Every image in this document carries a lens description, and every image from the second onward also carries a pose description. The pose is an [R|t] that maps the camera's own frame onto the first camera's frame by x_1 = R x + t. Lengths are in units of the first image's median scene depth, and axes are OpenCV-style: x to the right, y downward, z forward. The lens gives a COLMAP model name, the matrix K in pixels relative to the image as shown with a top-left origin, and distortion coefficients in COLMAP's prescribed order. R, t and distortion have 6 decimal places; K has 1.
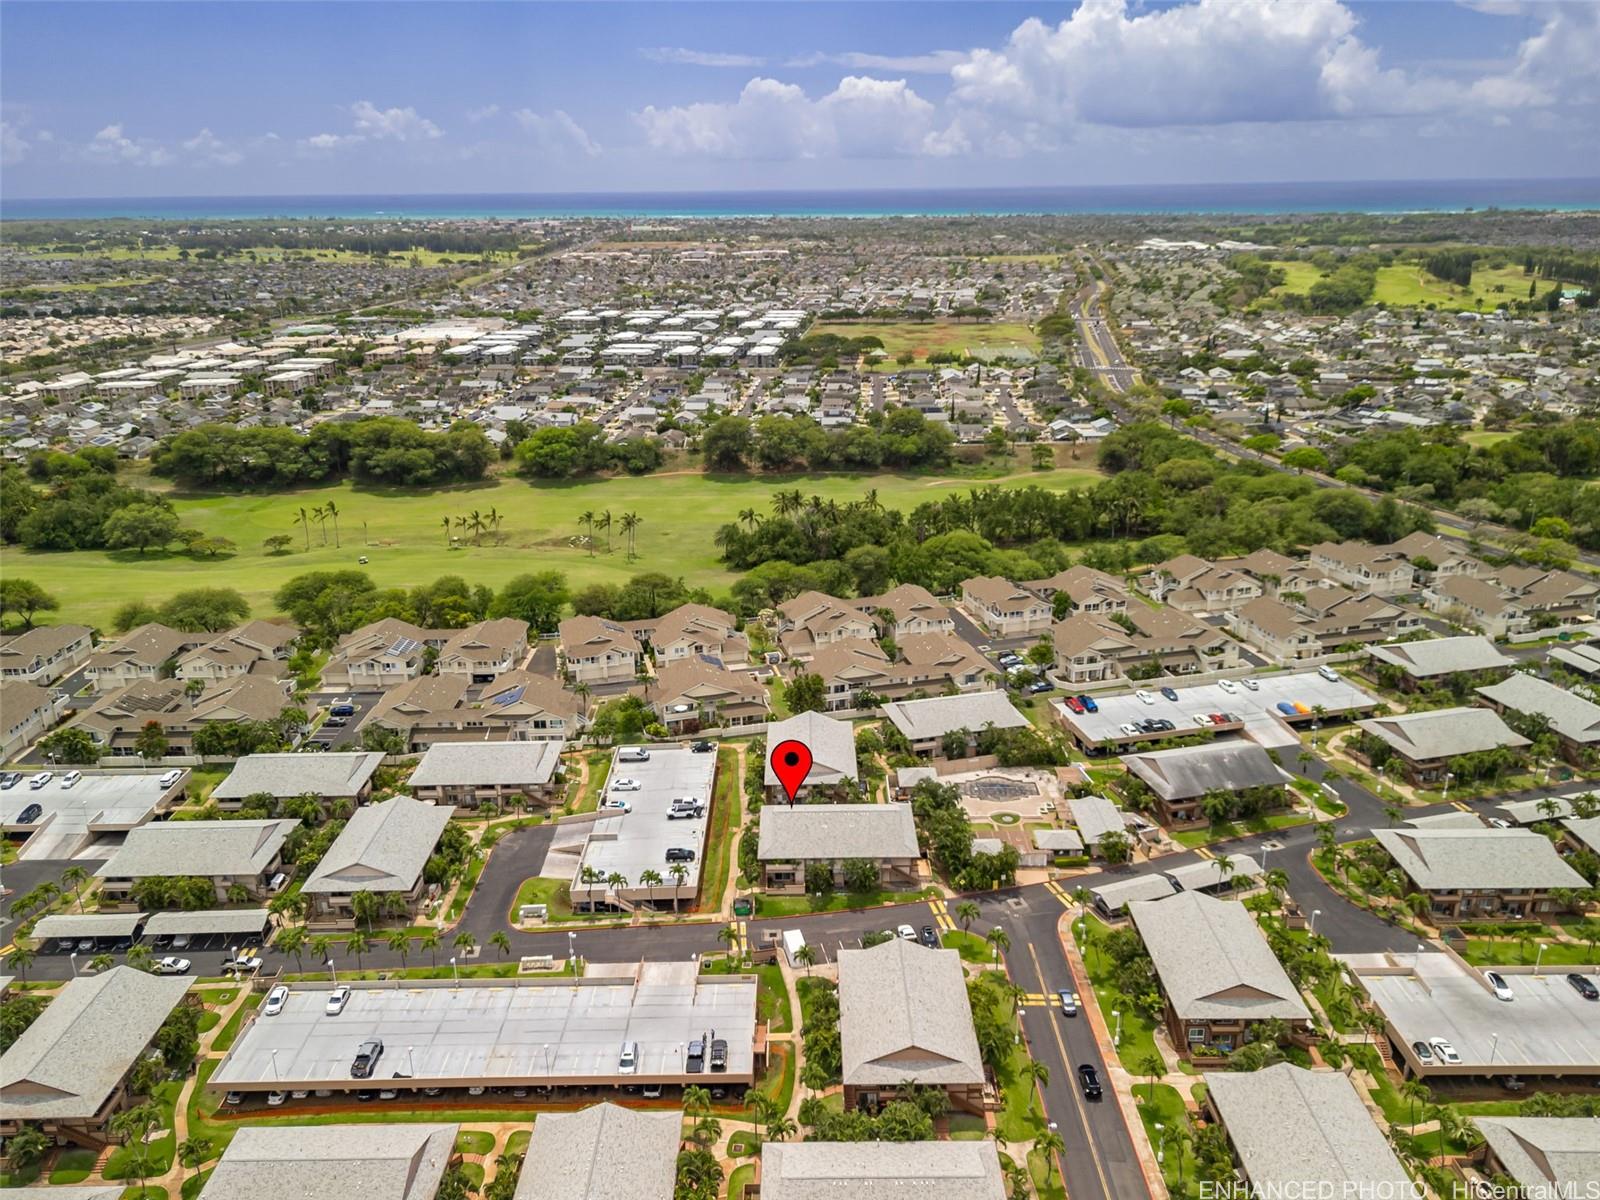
lens RADIAL K [[1180.3, 0, 800.0], [0, 1180.3, 600.0], [0, 0, 1]] dist [0.087221, -0.113243]
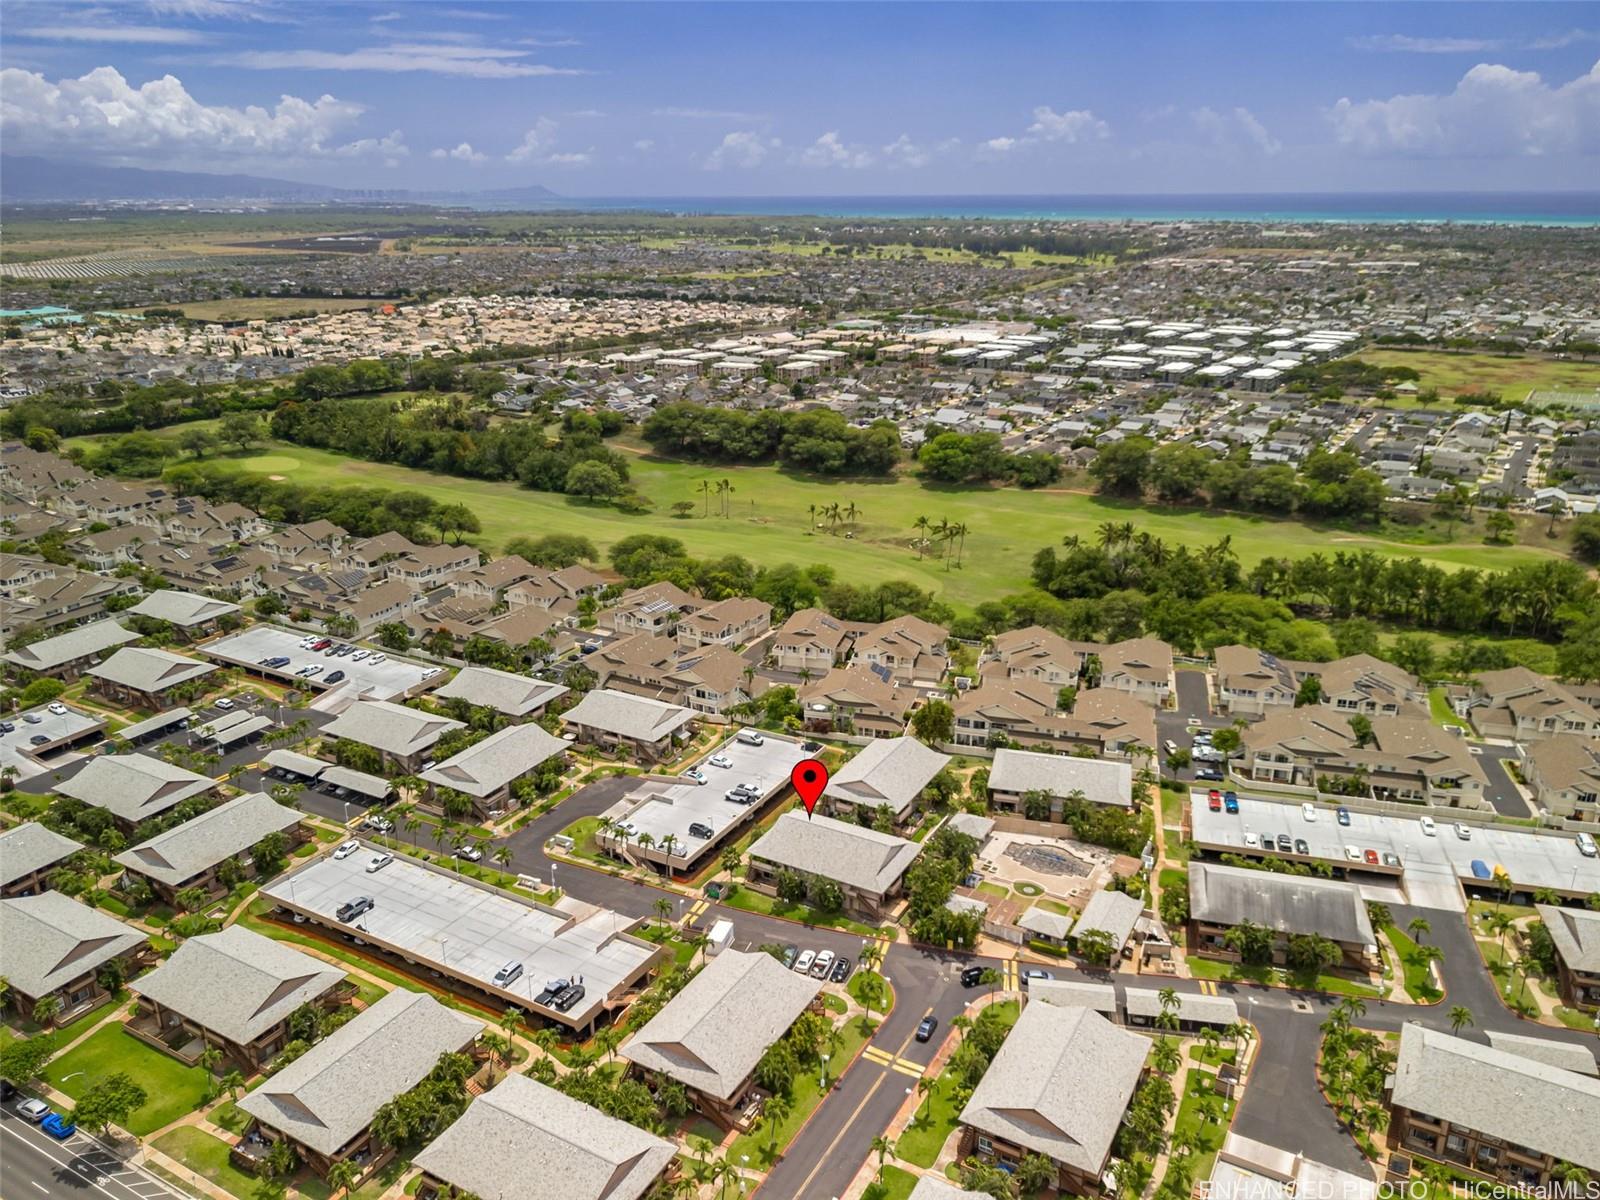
lens RADIAL K [[1184.1, 0, 800.0], [0, 1184.1, 600.0], [0, 0, 1]] dist [0.089175, -0.097152]
pose [[0.868238, 0.171395, -0.465604, 0.329014], [-0.172051, 0.984215, 0.041469, -0.039912], [0.465362, 0.044103, 0.884021, 0.049810]]
